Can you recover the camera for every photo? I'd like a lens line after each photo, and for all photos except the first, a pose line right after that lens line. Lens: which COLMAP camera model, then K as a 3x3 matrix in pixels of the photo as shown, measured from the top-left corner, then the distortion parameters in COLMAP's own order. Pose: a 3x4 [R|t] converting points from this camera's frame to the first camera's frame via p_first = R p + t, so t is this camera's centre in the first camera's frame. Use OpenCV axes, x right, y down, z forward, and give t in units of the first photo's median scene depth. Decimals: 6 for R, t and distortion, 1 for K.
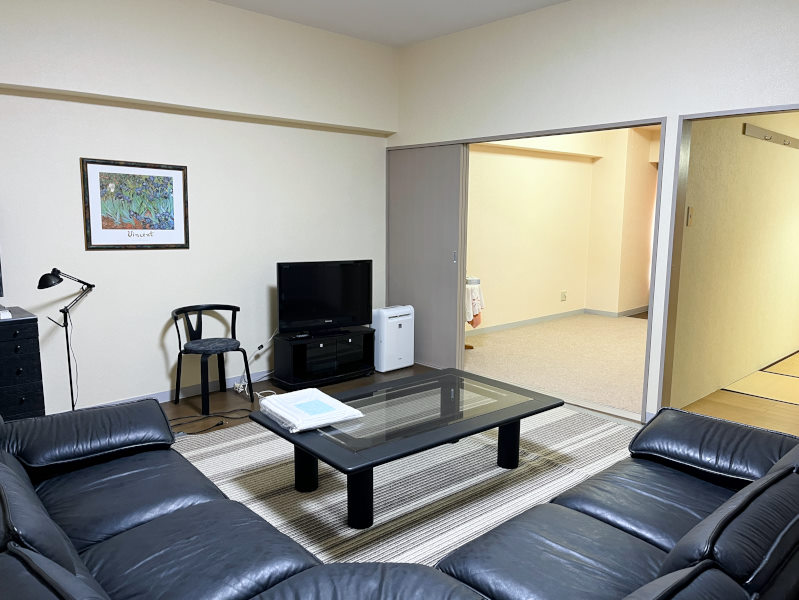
lens RADIAL K [[611.9, 0, 402.9], [0, 611.9, 302.3], [0, 0, 1]] dist [0.004531, -0.005565]
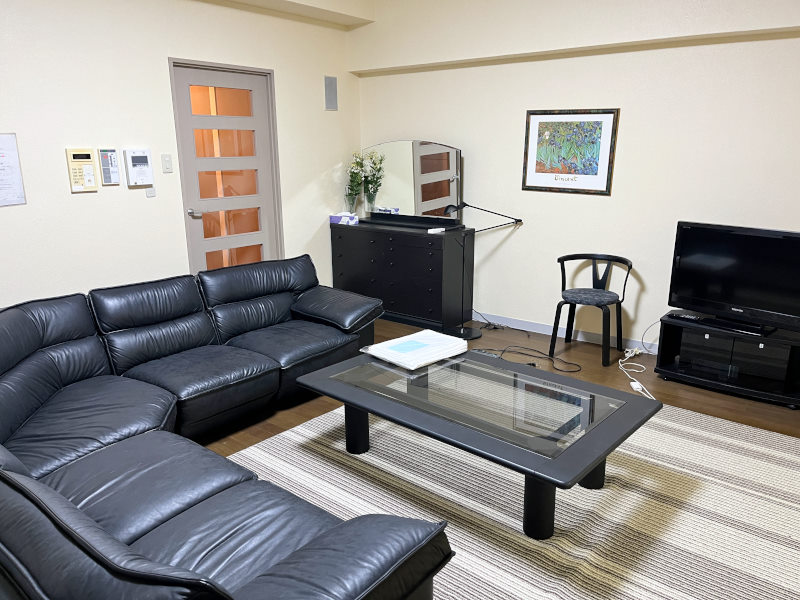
lens RADIAL K [[612.6, 0, 405.1], [0, 612.6, 301.3], [0, 0, 1]] dist [0.004531, -0.005565]
pose [[0.137392, 0.234495, -0.962359, 0.619880], [-0.138664, 0.966559, 0.215721, -0.096545], [0.980763, 0.103806, 0.165314, 0.574306]]
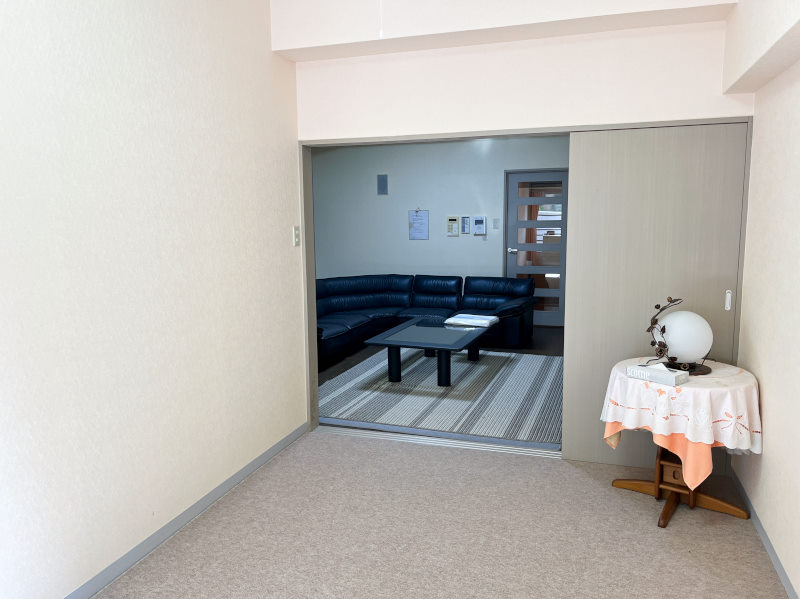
lens RADIAL K [[612.6, 0, 398.2], [0, 612.6, 297.0], [0, 0, 1]] dist [0.004531, -0.005565]
pose [[-0.882998, 0.061381, -0.465347, 0.735705], [-0.068097, 0.964171, 0.256392, -0.299492], [0.464412, 0.258082, -0.847181, 1.909896]]
